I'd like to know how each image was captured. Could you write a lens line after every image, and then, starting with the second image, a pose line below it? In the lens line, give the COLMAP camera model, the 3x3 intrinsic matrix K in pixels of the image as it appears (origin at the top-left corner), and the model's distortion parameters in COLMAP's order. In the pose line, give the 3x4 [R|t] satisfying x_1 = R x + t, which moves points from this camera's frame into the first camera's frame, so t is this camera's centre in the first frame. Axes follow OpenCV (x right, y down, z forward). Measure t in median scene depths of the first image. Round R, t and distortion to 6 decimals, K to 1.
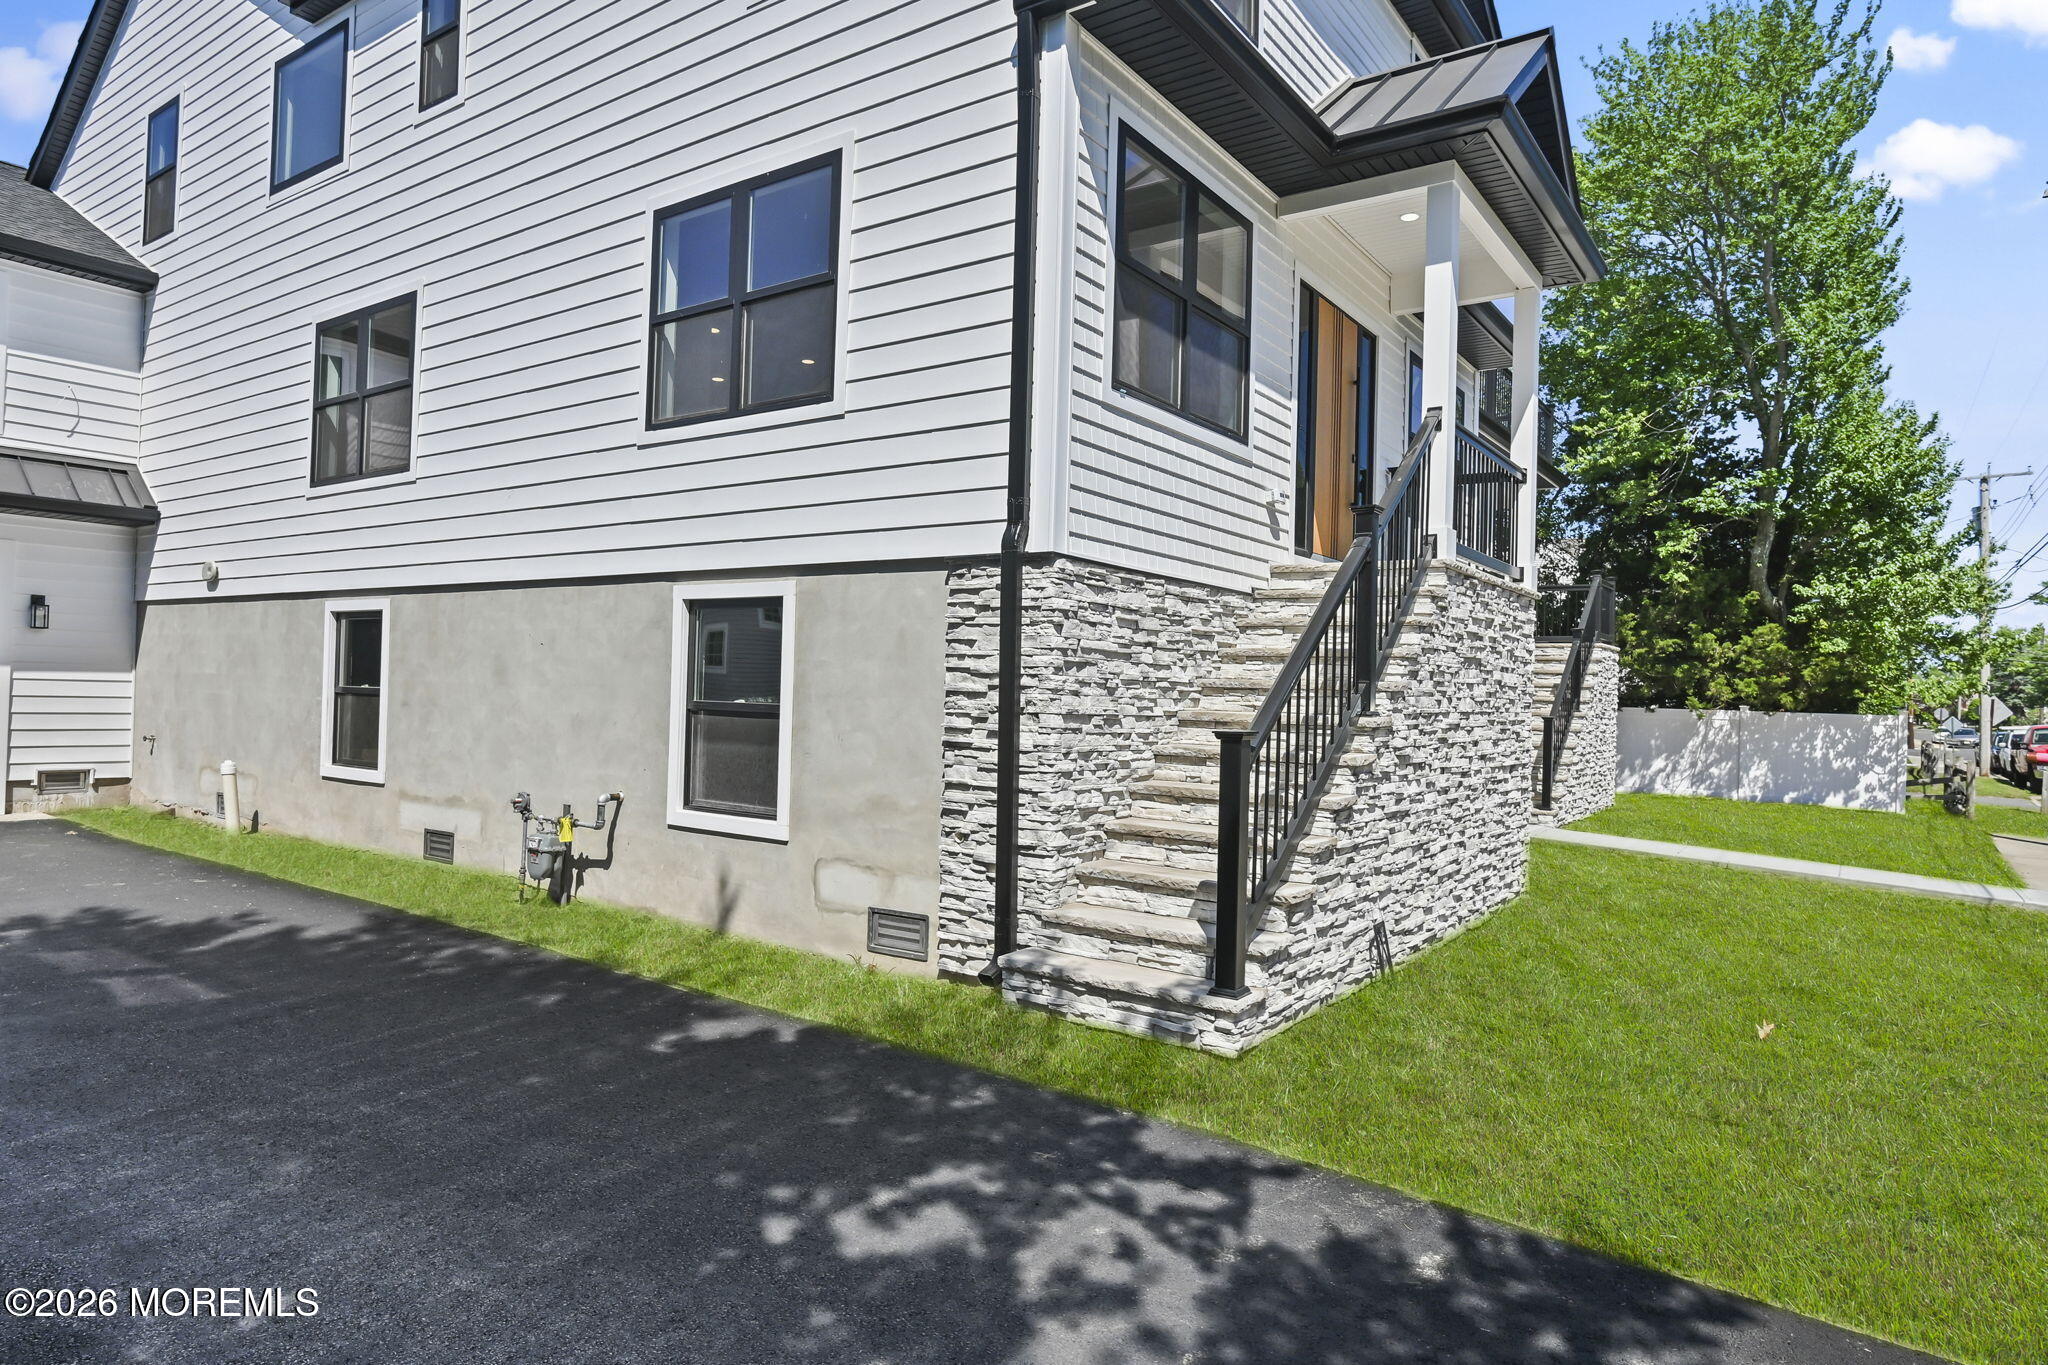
lens RADIAL K [[1194.0, 0, 1025.1], [0, 1194.0, 658.6], [0, 0, 1]] dist [-0.002822, 0.000233]
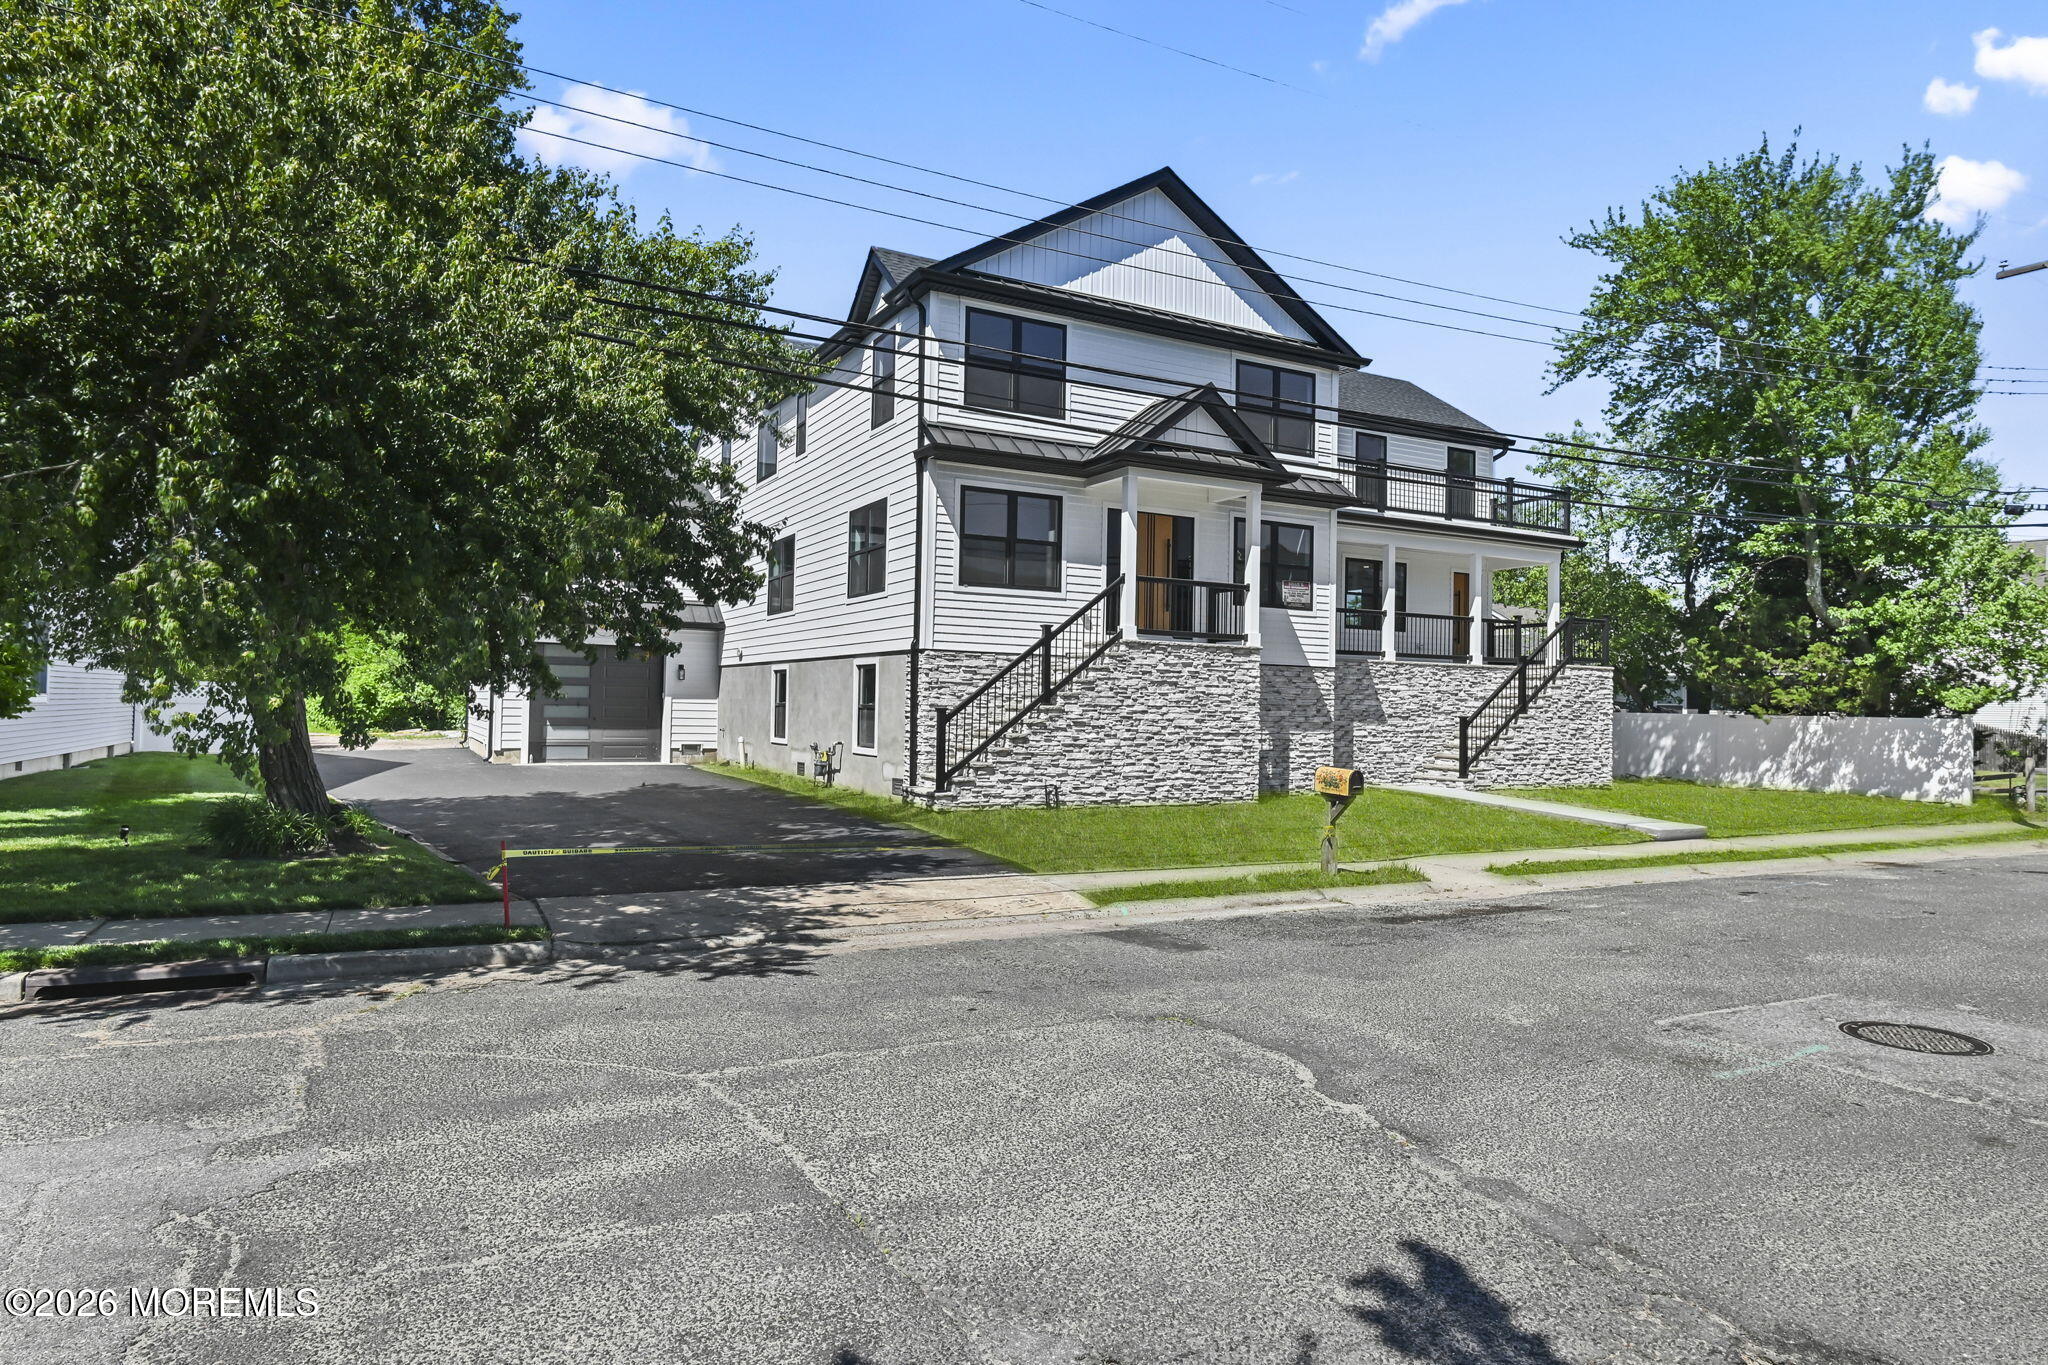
lens RADIAL K [[1198.3, 0, 1024.0], [0, 1198.3, 682.5], [0, 0, 1]] dist [0.006600, 0.000493]
pose [[0.895475, -0.019381, -0.444690, 1.132305], [0.016789, 0.999811, -0.009768, 0.018440], [0.444795, 0.001281, 0.895631, -1.097490]]
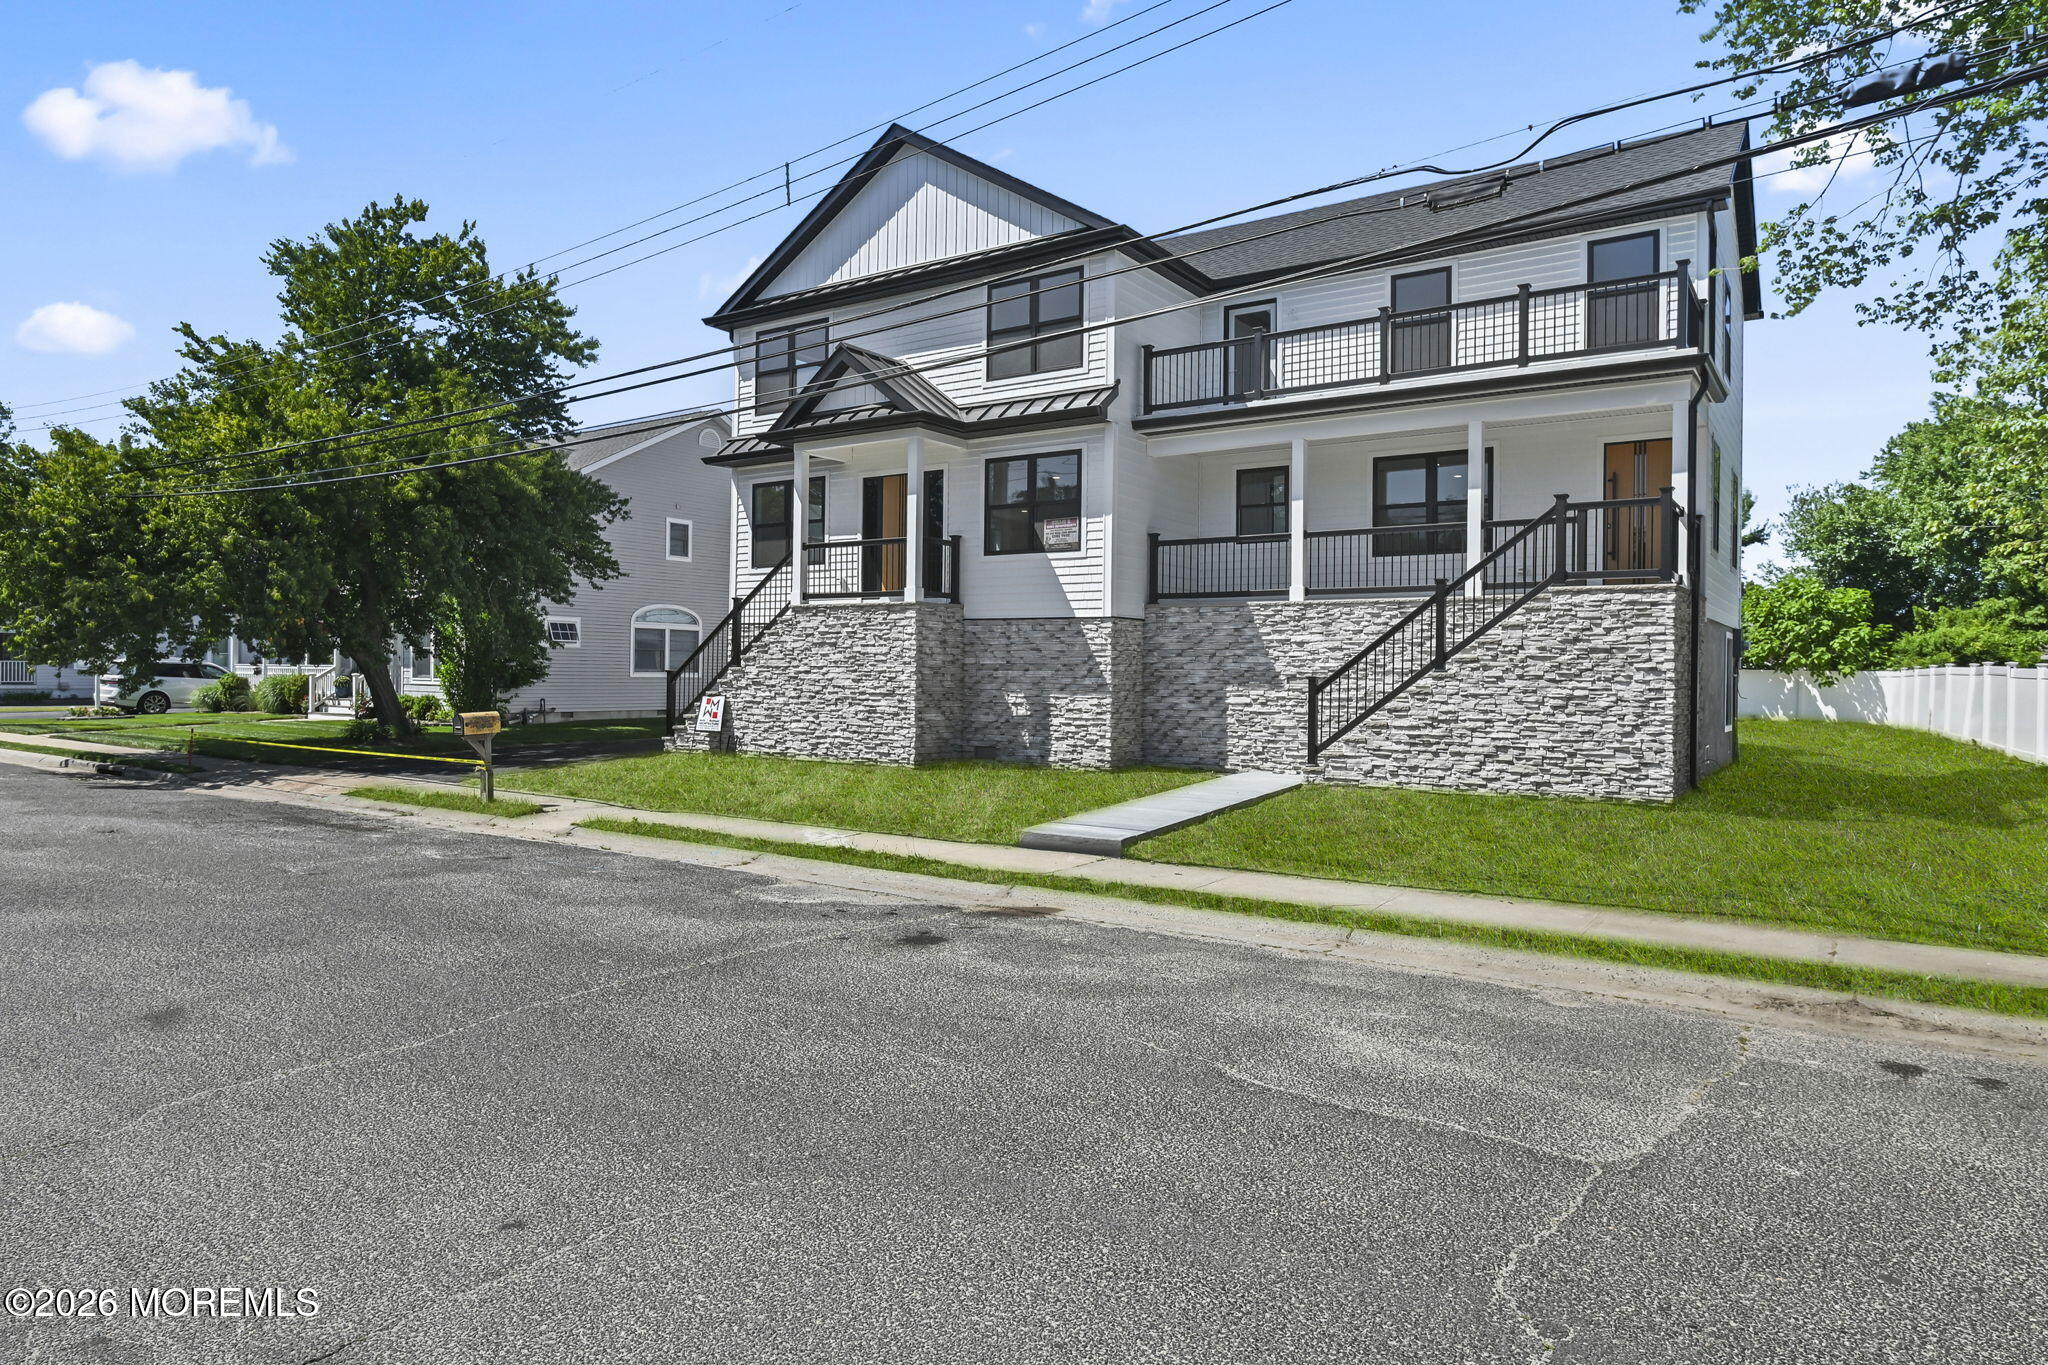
lens RADIAL K [[1264.4, 0, 1024.0], [0, 1264.4, 682.5], [0, 0, 1]] dist [-0.001768, 0.000309]
pose [[0.008946, -0.018671, -0.999786, 2.815144], [0.015495, 0.999708, -0.018531, 0.126986], [0.999840, -0.015326, 0.009232, 1.369184]]
